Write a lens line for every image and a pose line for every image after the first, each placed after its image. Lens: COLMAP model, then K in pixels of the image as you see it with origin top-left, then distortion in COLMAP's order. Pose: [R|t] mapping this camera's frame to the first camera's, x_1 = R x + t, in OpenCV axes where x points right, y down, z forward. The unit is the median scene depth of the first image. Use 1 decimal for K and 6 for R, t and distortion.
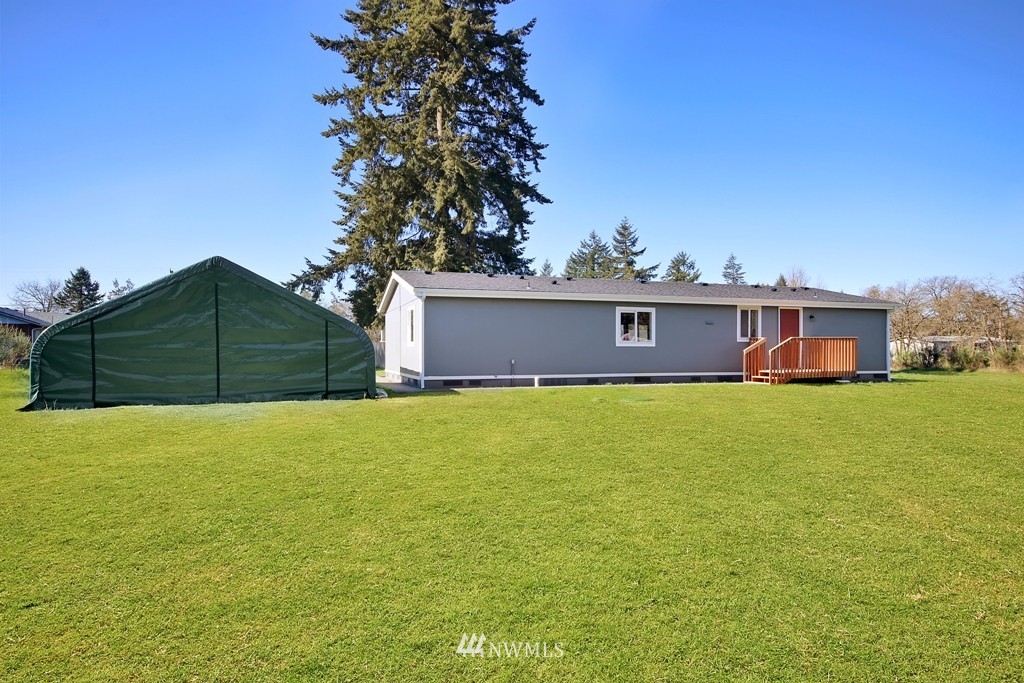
lens RADIAL K [[561.5, 0, 512.4], [0, 561.5, 355.4], [0, 0, 1]] dist [-0.002411, -0.000126]
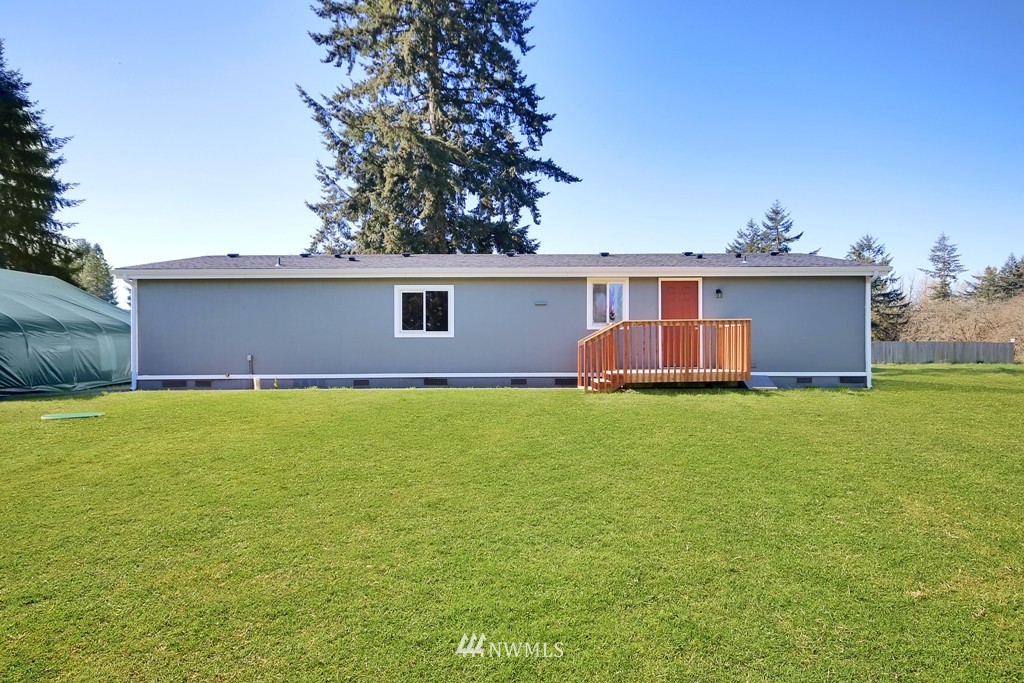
lens RADIAL K [[540.1, 0, 509.9], [0, 540.1, 352.3], [0, 0, 1]] dist [0.006684, 0.000722]
pose [[0.957736, -0.002383, -0.287639, 0.267514], [0.002820, 0.999995, 0.001103, 0.001709], [0.287635, -0.001867, 0.957738, 0.172413]]
